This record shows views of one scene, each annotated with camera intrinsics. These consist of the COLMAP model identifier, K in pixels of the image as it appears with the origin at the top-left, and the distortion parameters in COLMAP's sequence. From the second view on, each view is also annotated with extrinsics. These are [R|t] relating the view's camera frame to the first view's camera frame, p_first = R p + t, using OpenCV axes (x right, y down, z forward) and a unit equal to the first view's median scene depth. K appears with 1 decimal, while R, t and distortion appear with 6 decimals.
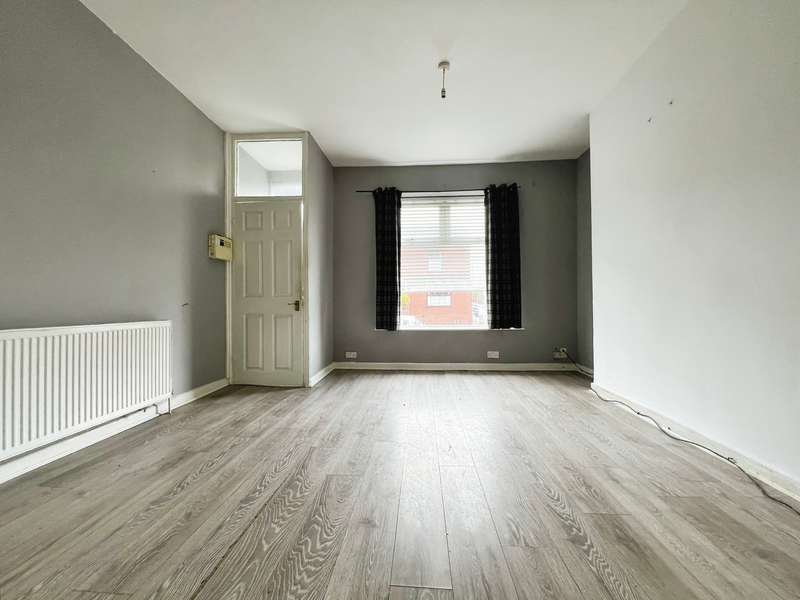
lens RADIAL K [[324.3, 0, 399.1], [0, 324.3, 299.5], [0, 0, 1]] dist [-0.003178, 0.000357]
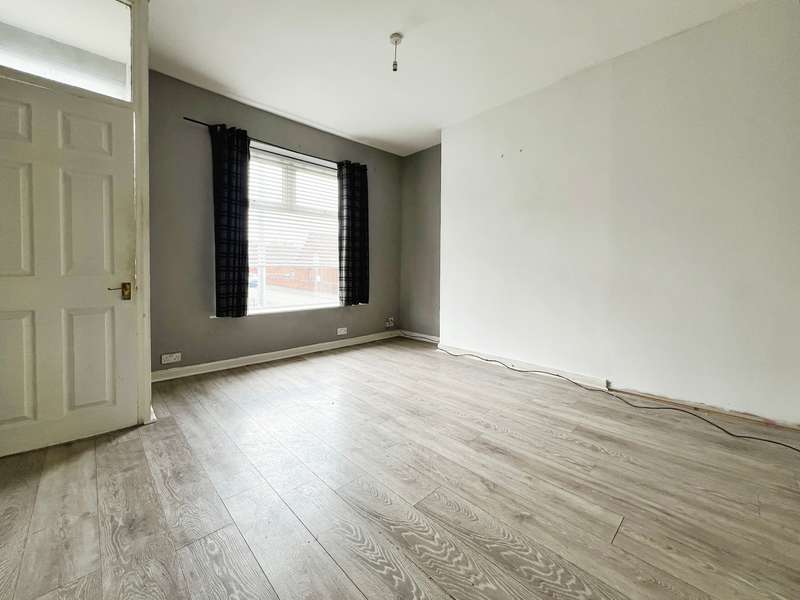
lens RADIAL K [[324.3, 0, 407.3], [0, 324.3, 279.4], [0, 0, 1]] dist [-0.003178, 0.000357]
pose [[0.670305, -0.008721, 0.742035, -0.331959], [-0.016662, 0.999502, 0.026798, -0.021284], [-0.741899, -0.030326, 0.669826, 0.191517]]
